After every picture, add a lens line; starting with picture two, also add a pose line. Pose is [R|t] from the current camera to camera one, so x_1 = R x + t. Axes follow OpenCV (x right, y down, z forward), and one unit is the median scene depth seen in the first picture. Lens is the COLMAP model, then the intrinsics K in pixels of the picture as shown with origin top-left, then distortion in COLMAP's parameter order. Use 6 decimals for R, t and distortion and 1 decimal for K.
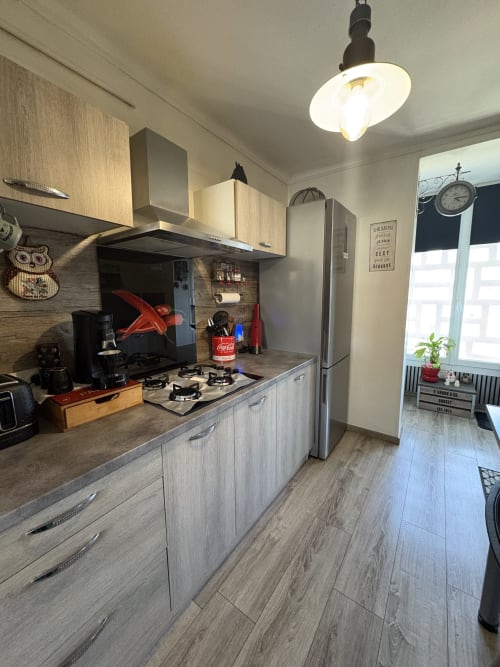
lens RADIAL K [[265.5, 0, 250.0], [0, 265.5, 333.5], [0, 0, 1]] dist [0.000387, -0.000102]
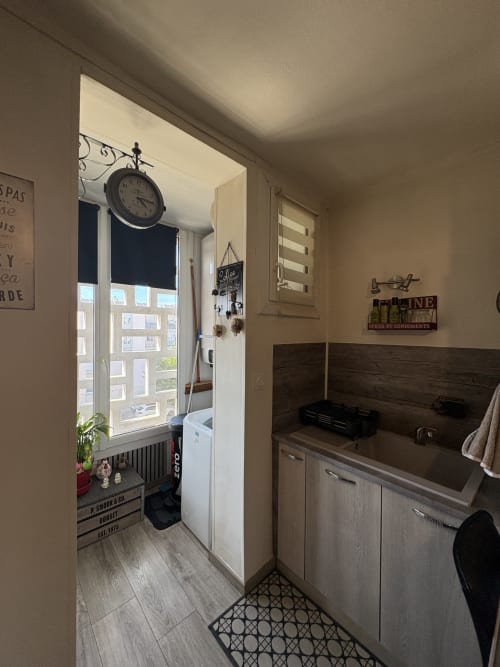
lens RADIAL K [[265.5, 0, 250.0], [0, 265.5, 333.5], [0, 0, 1]] dist [0.000387, -0.000102]
pose [[0.205432, -0.010315, 0.978617, 0.182164], [0.127243, 0.991738, -0.016257, -0.128107], [-0.970364, 0.127862, 0.205048, 0.480026]]
